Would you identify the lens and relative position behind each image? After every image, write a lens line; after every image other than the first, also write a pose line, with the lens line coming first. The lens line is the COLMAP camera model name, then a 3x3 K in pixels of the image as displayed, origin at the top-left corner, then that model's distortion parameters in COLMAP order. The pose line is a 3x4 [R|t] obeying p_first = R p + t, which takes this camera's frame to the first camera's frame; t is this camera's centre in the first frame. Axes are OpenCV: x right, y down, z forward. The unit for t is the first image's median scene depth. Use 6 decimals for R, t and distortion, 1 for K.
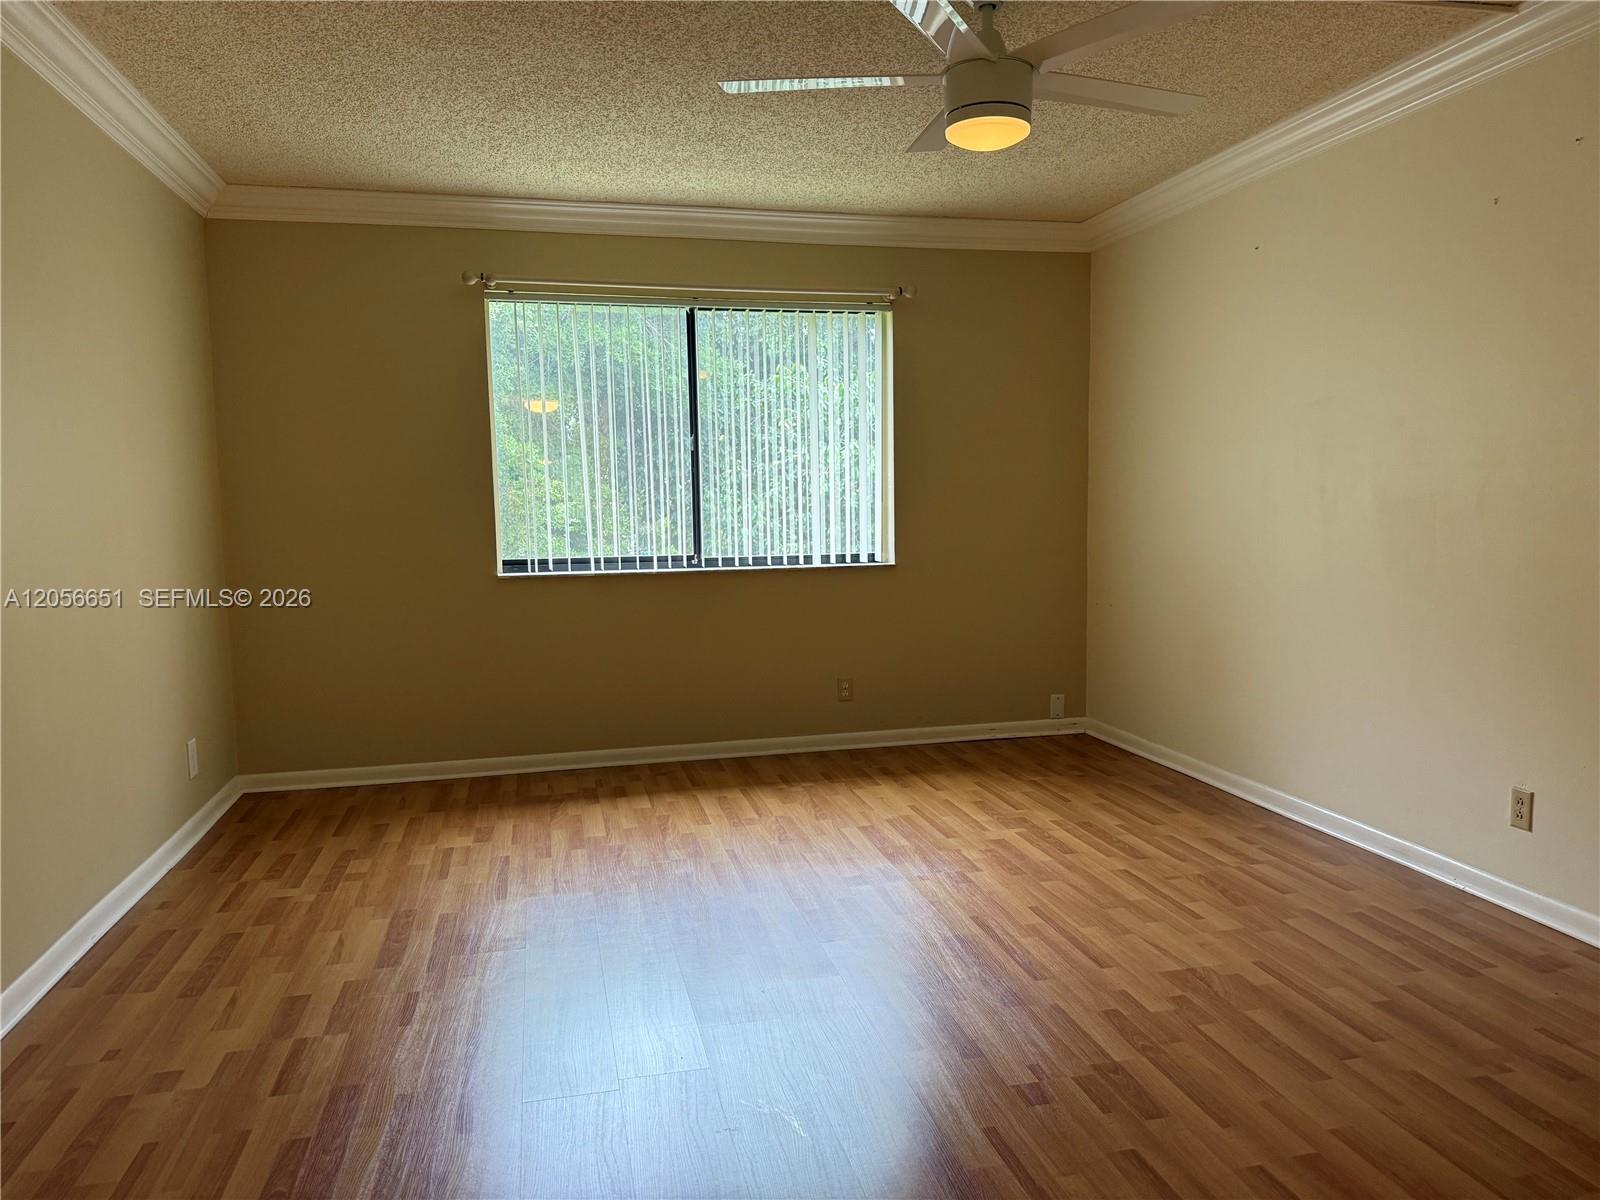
lens RADIAL K [[1124.7, 0, 800.0], [0, 1124.7, 600.0], [0, 0, 1]] dist [0.054062, -0.084817]
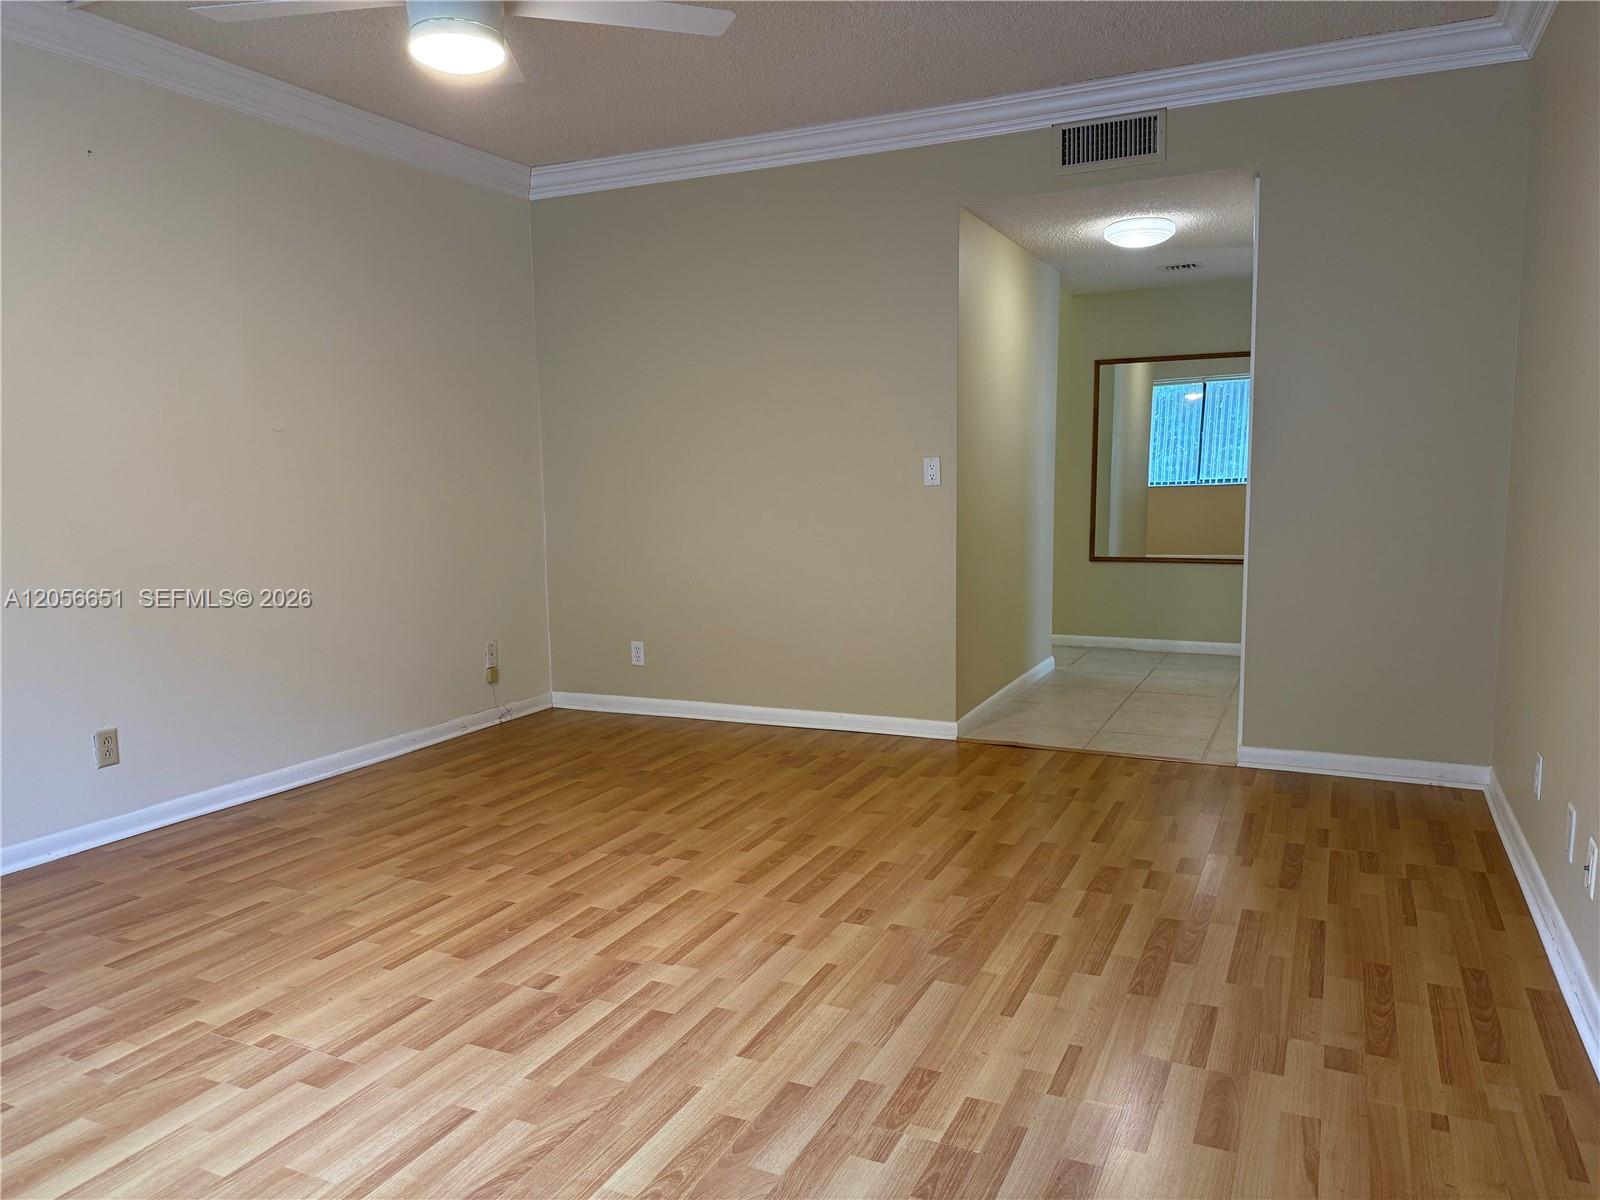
lens RADIAL K [[1124.7, 0, 800.0], [0, 1124.7, 600.0], [0, 0, 1]] dist [0.054062, -0.084817]
pose [[-0.784948, -0.043765, 0.618015, -0.669010], [0.080649, 0.981797, 0.171960, -0.108920], [-0.614291, 0.184822, -0.767129, 1.651771]]
